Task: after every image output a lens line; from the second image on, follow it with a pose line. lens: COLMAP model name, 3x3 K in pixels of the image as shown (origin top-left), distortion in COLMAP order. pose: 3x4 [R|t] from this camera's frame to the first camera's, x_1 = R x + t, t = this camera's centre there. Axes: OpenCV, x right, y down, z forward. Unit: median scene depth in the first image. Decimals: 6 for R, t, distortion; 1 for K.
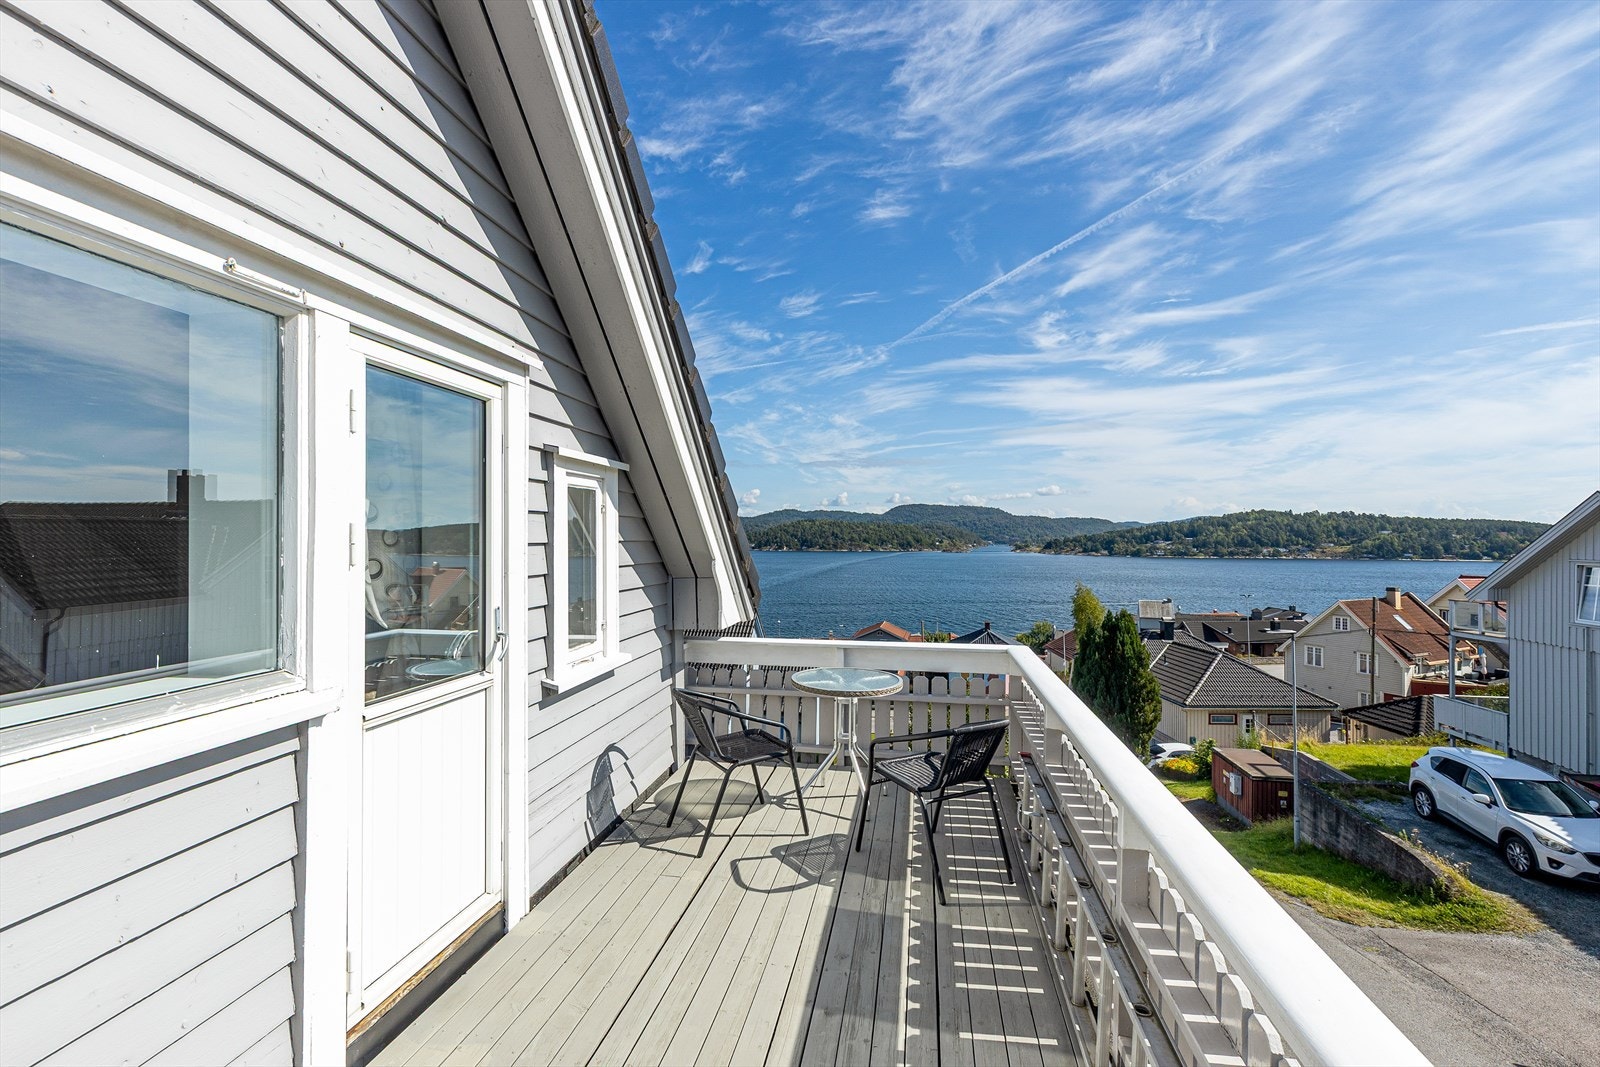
lens RADIAL K [[710.4, 0, 793.6], [0, 710.4, 533.7], [0, 0, 1]] dist [0.001996, 0.000391]
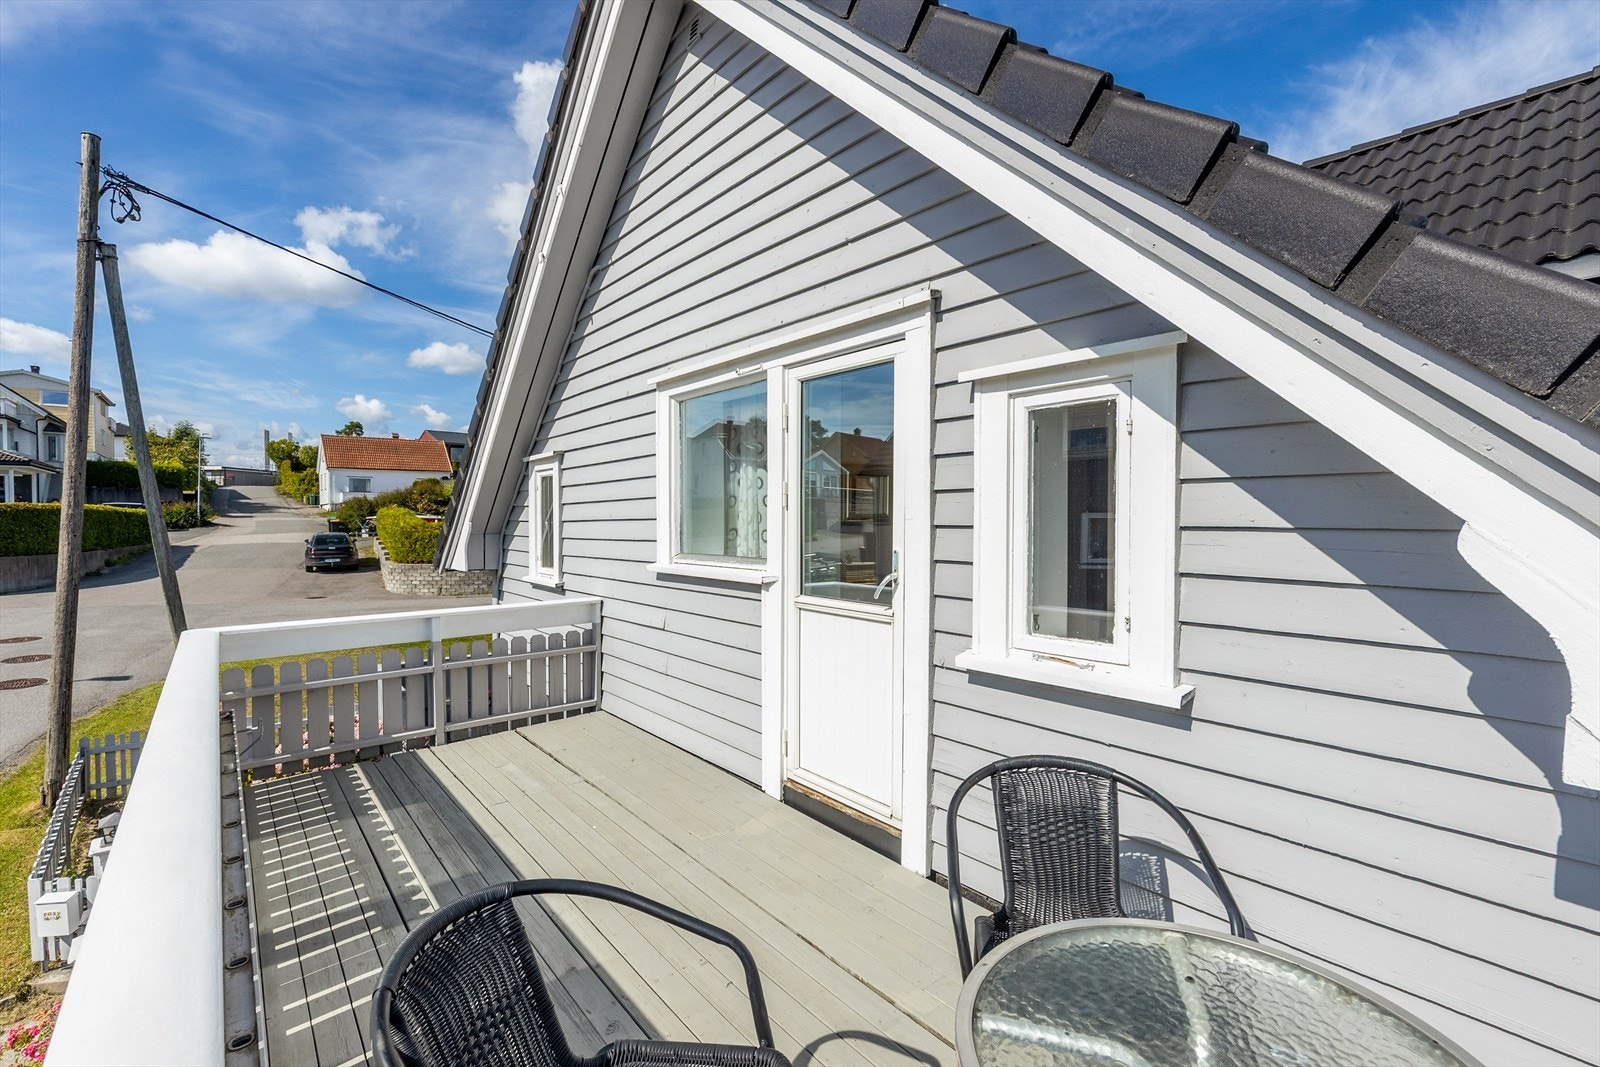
lens RADIAL K [[710.4, 0, 793.6], [0, 710.4, 533.7], [0, 0, 1]] dist [0.001996, 0.000391]
pose [[-0.652131, 0.012853, -0.757997, 0.568044], [0.000245, 0.999860, 0.016743, 0.069005], [0.758106, 0.010733, -0.652043, 1.832134]]
